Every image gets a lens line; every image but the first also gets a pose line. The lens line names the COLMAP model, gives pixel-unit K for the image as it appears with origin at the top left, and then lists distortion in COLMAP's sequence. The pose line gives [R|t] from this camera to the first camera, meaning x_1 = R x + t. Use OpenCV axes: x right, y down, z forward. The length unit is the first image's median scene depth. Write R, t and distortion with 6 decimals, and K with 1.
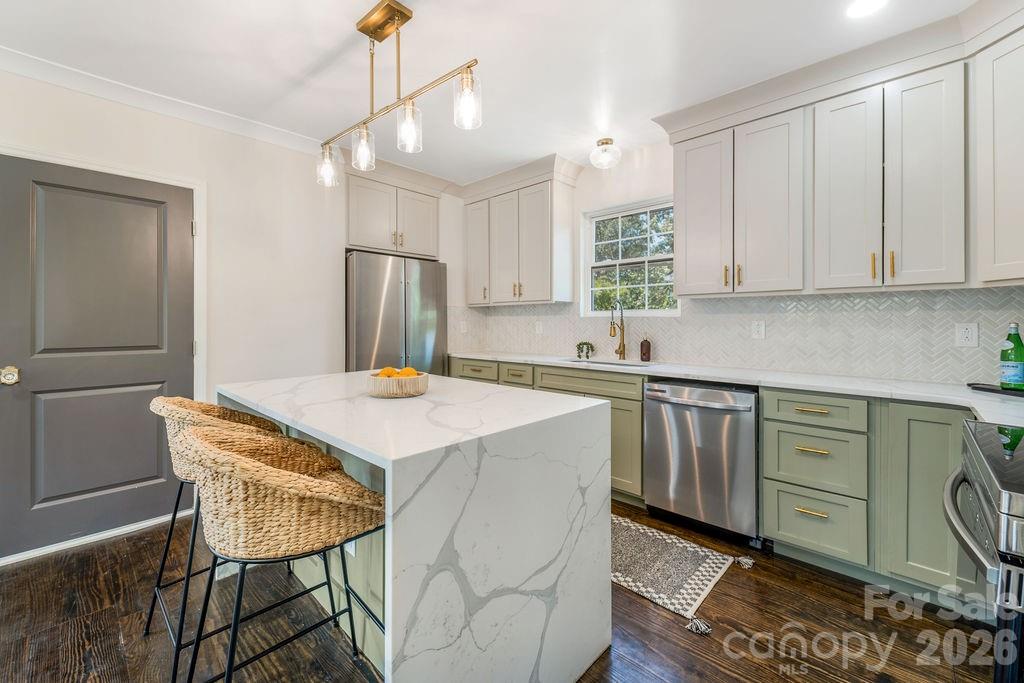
lens RADIAL K [[410.5, 0, 522.4], [0, 410.5, 325.2], [0, 0, 1]] dist [-0.004344, -0.004606]
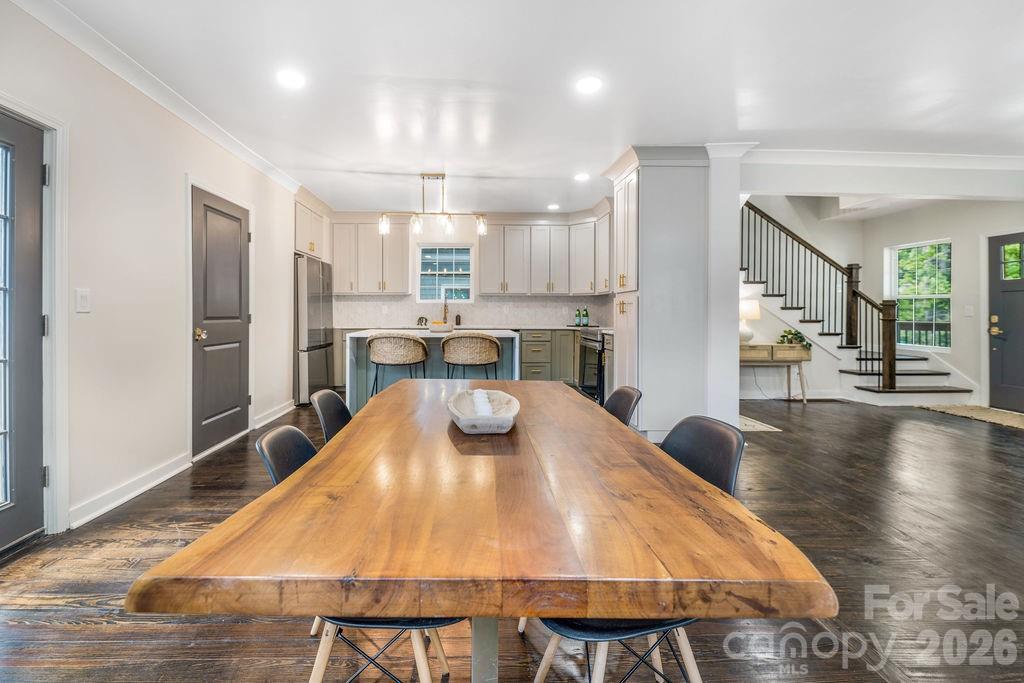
lens RADIAL K [[410.5, 0, 484.0], [0, 410.5, 315.3], [0, 0, 1]] dist [-0.004344, -0.004606]
pose [[0.718631, -0.002570, 0.695387, -0.967407], [0.002269, 0.999997, 0.001351, 0.035031], [-0.695388, 0.000607, 0.718634, -0.512570]]
